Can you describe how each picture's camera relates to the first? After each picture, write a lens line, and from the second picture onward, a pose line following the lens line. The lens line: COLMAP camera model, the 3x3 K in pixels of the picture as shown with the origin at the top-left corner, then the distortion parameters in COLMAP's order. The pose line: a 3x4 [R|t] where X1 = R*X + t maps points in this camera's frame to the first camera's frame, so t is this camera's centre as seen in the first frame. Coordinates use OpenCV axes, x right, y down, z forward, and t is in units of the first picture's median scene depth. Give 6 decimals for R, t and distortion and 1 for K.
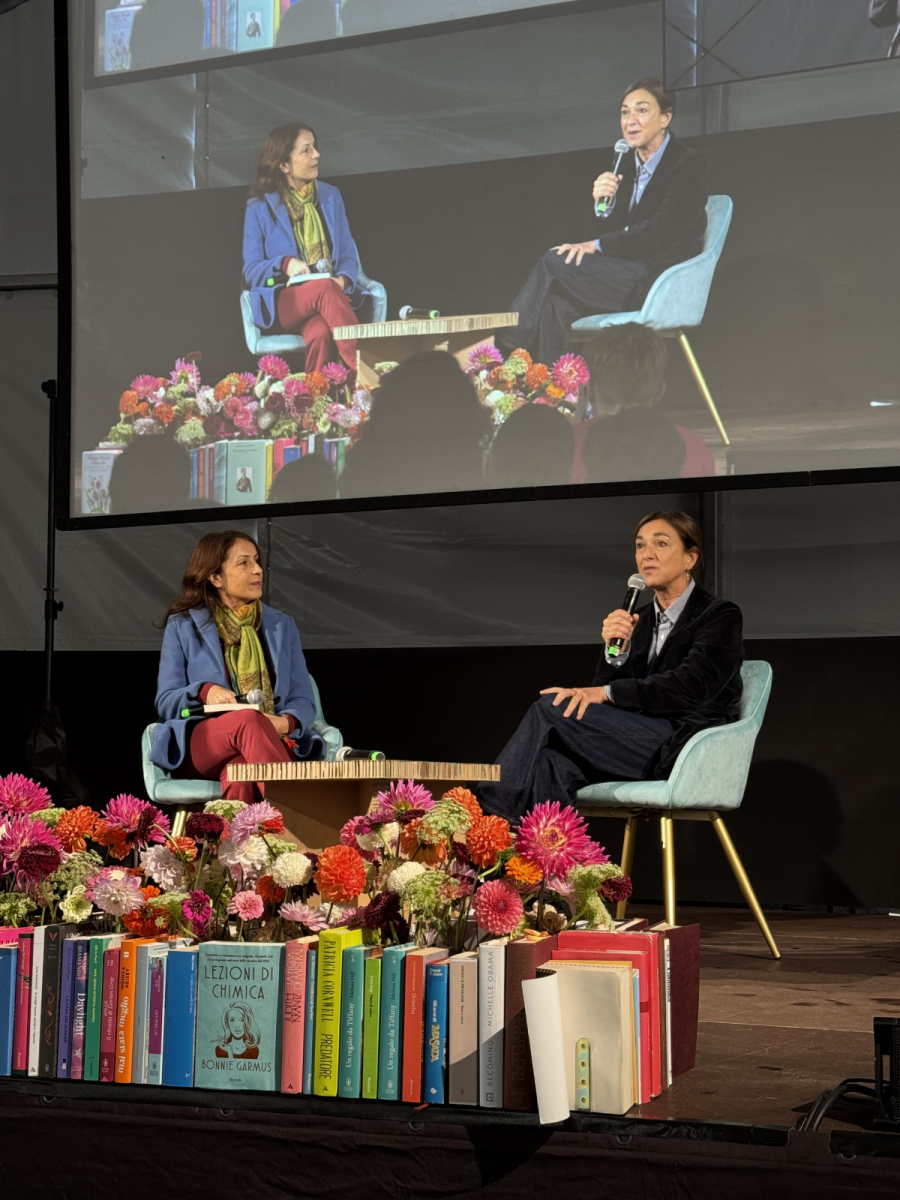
lens RADIAL K [[1719.6, 0, 450.0], [0, 1719.6, 600.0], [0, 0, 1]] dist [0.094200, -0.010871]
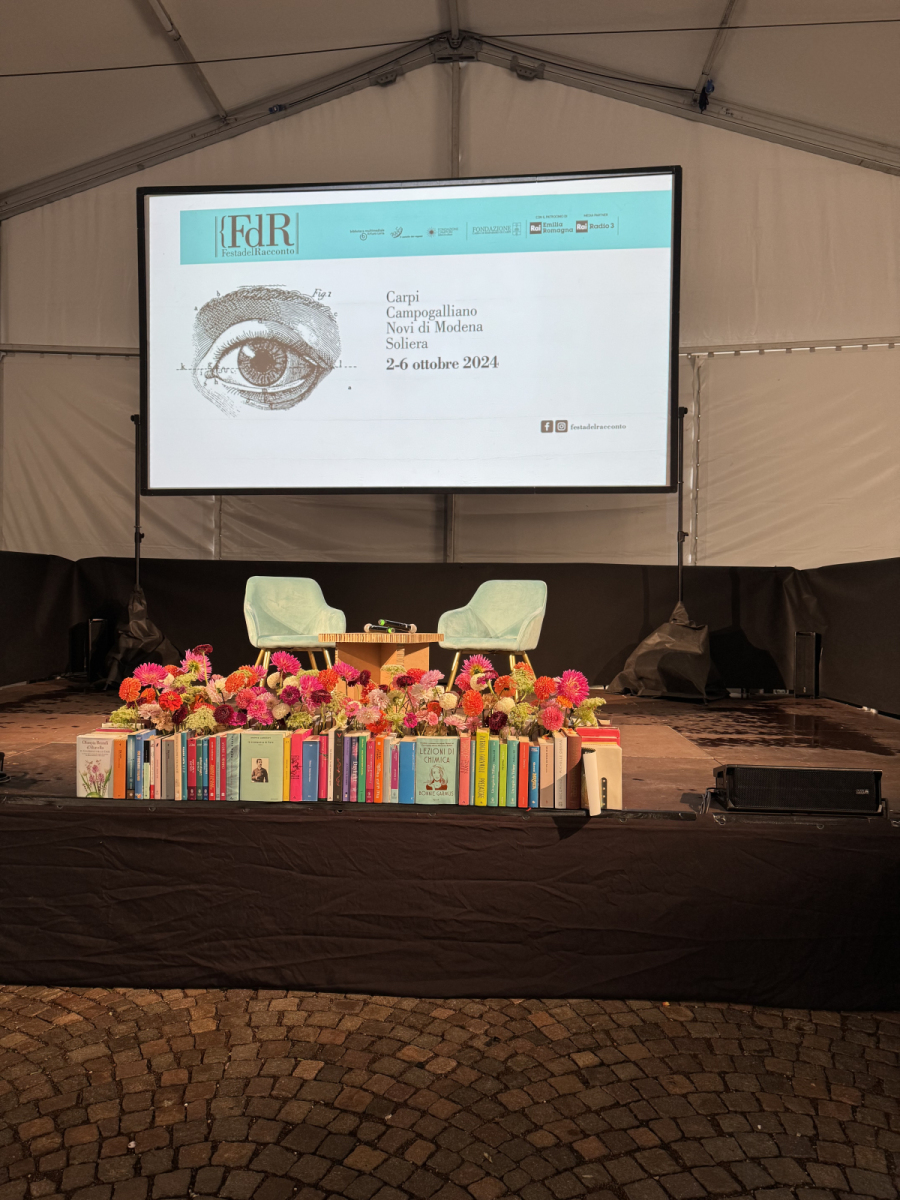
lens RADIAL K [[838.1, 0, 444.3], [0, 838.1, 599.8], [0, 0, 1]] dist [0.128046, -0.205191]
pose [[0.965968, 0.007201, 0.258560, -0.378410], [-0.033294, 0.994759, 0.096679, -0.071857], [-0.256509, -0.101998, 0.961145, 0.010965]]
